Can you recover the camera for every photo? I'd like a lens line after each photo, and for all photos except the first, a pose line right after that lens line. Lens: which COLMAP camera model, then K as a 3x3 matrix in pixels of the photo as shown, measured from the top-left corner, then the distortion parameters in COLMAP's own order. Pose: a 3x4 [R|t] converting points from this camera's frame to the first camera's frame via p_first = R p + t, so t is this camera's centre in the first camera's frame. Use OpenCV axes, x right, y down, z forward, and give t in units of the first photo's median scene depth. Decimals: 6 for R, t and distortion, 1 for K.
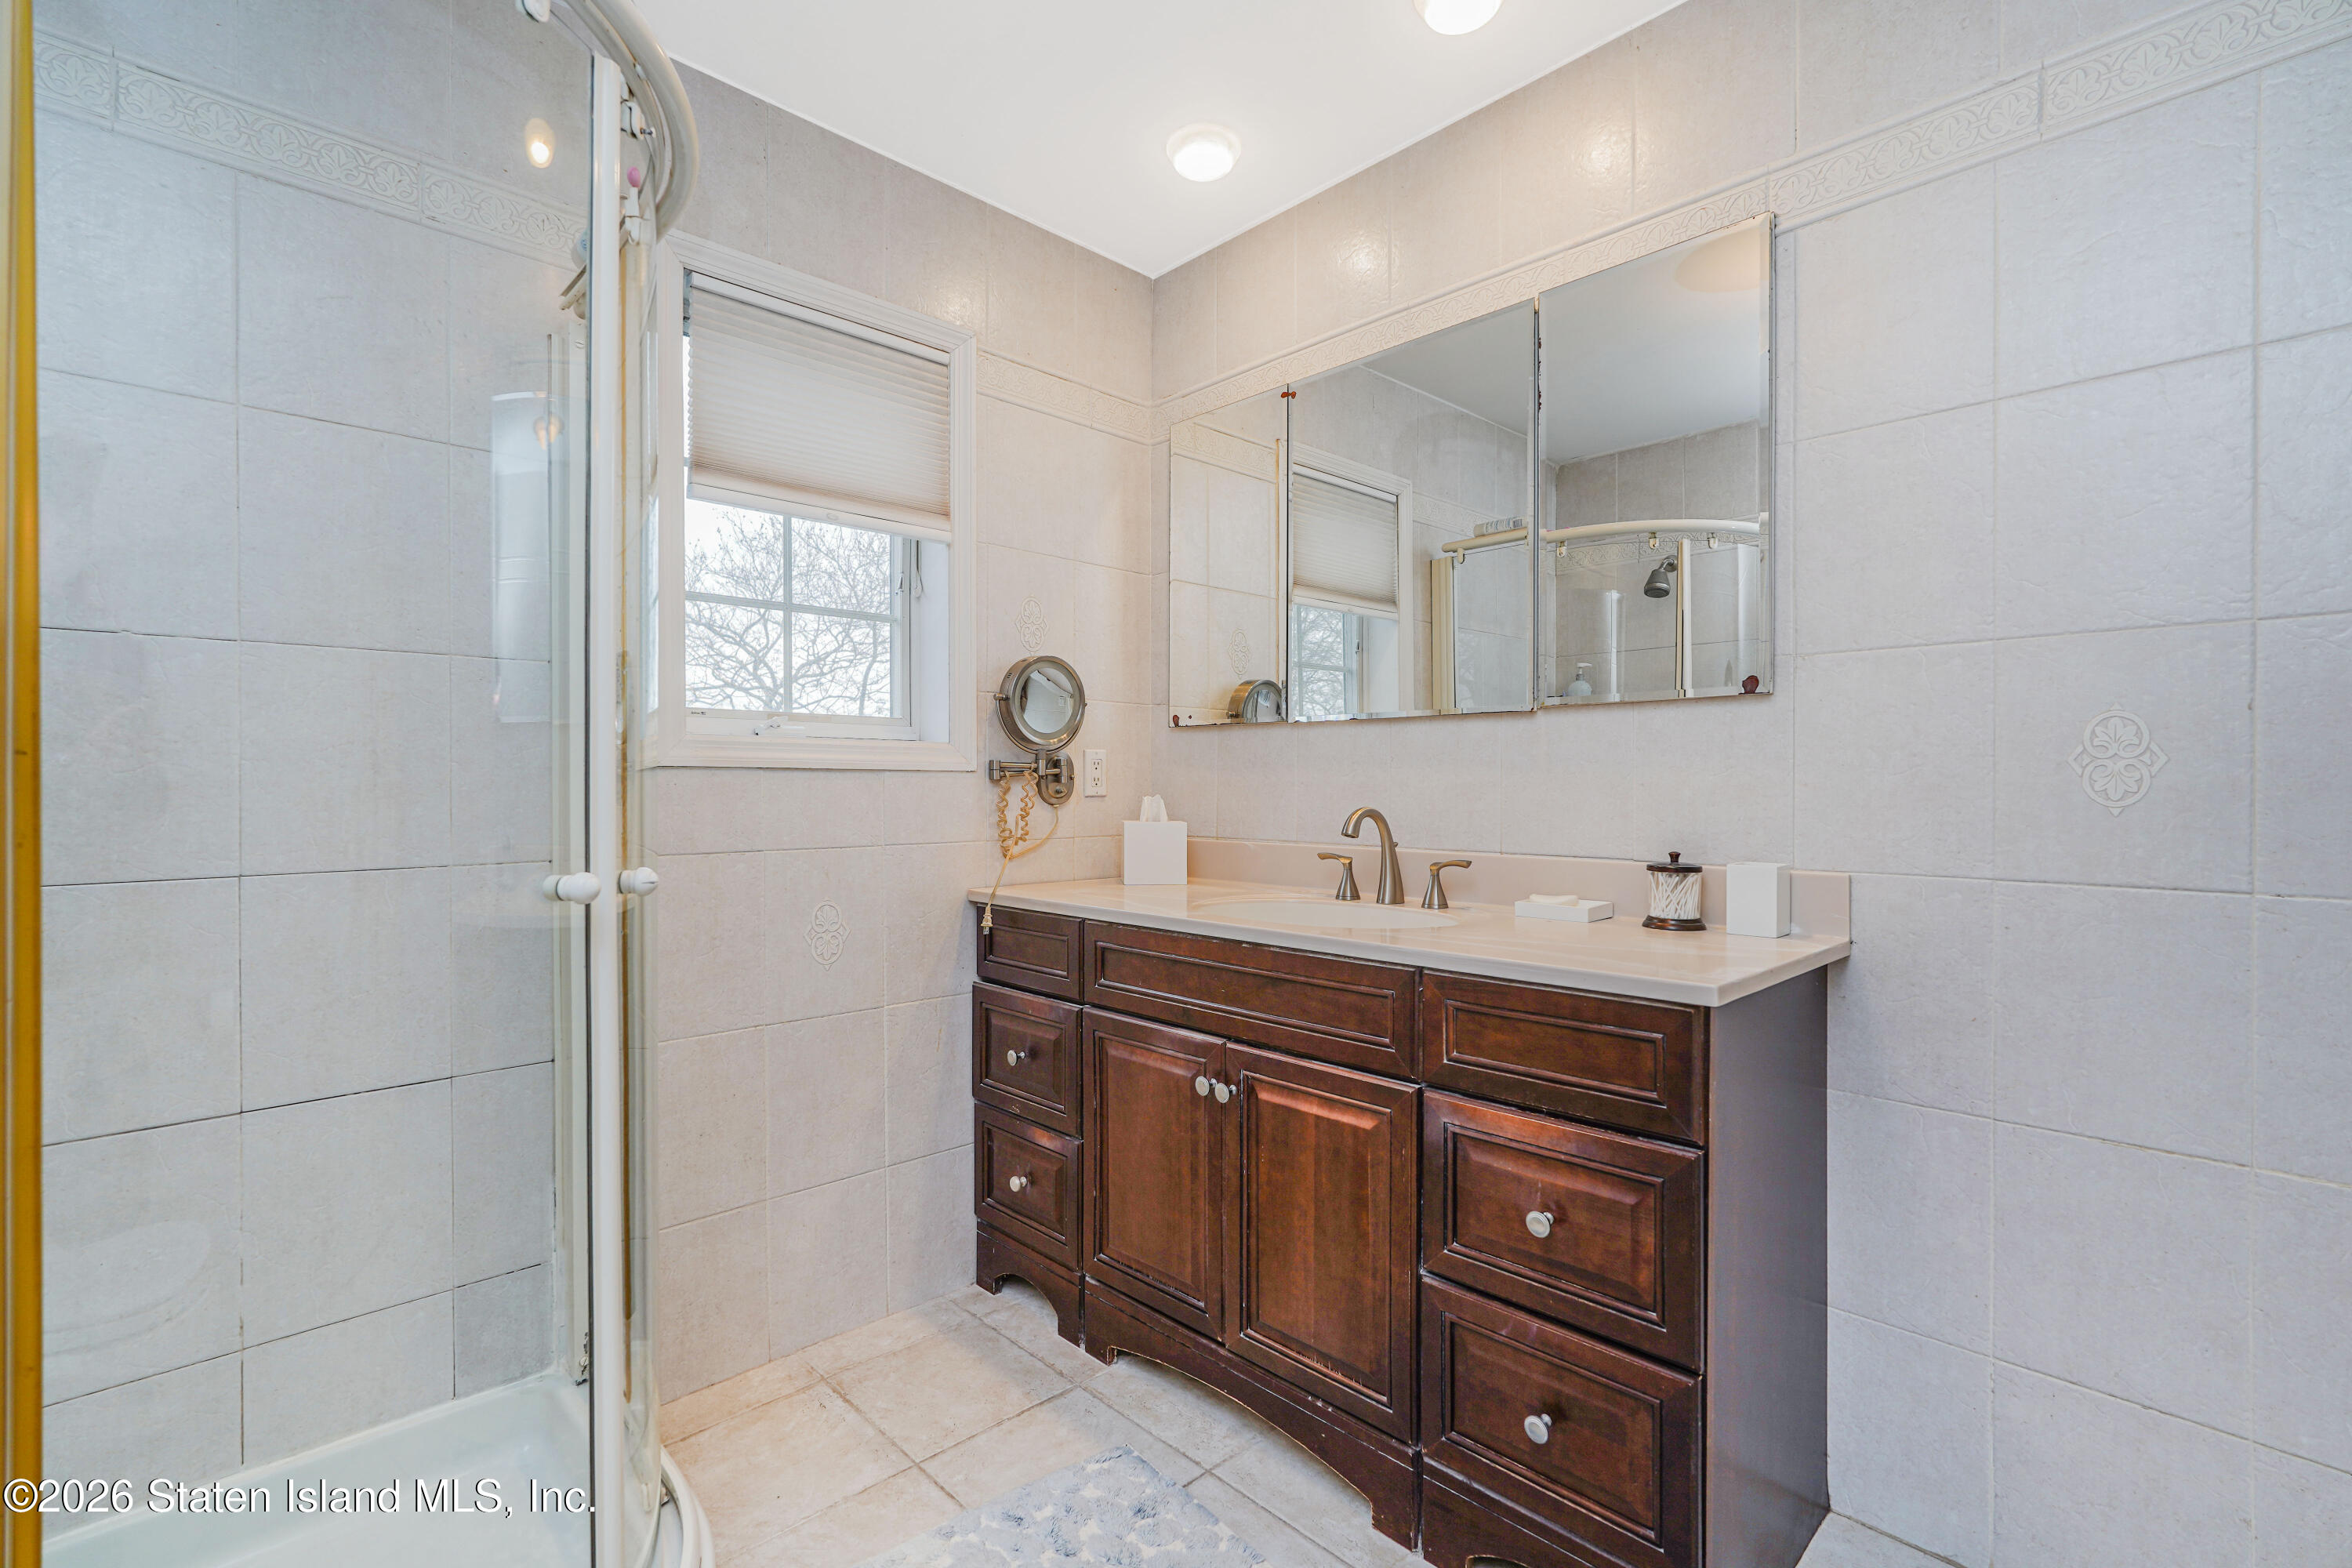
lens RADIAL K [[1058.9, 0, 1187.2], [0, 1058.9, 785.3], [0, 0, 1]] dist [-0.019573, 0.005355]
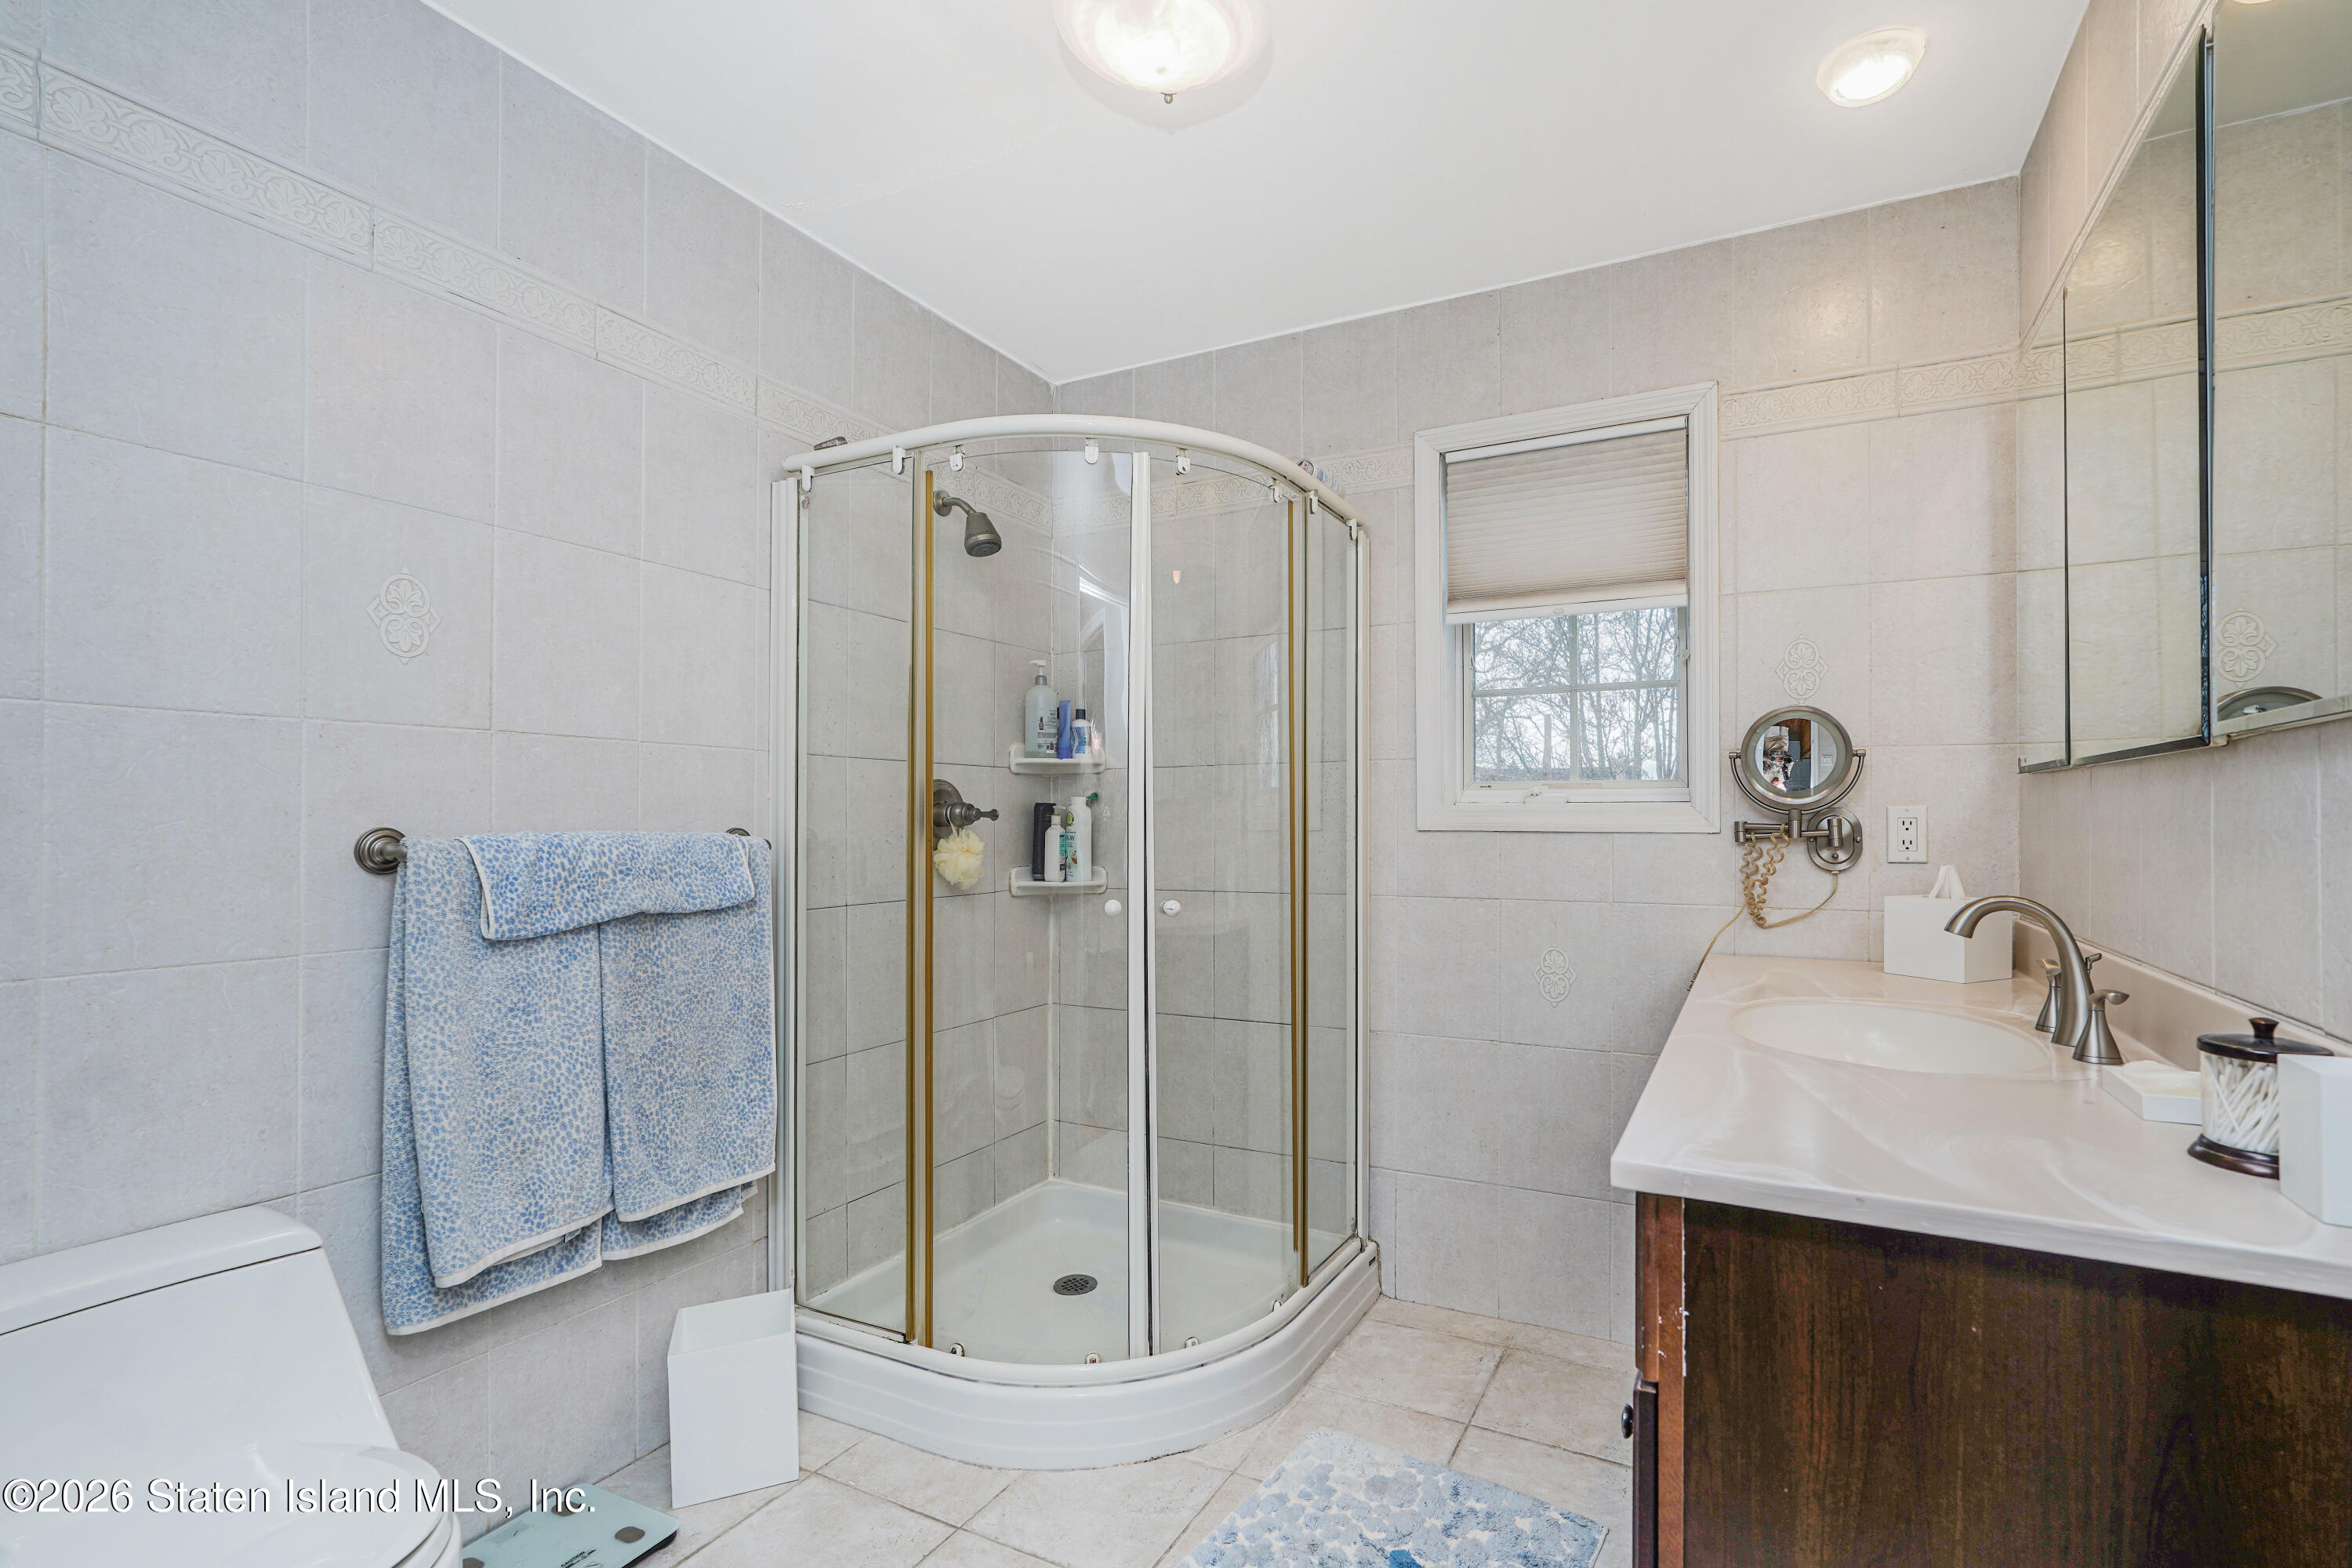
lens RADIAL K [[1058.9, 0, 1196.4], [0, 1058.9, 804.6], [0, 0, 1]] dist [-0.019573, 0.005355]
pose [[0.306237, -0.013164, -0.951864, 0.567702], [0.000438, 0.999906, -0.013688, -0.025892], [0.951955, 0.003775, 0.306214, 0.247643]]
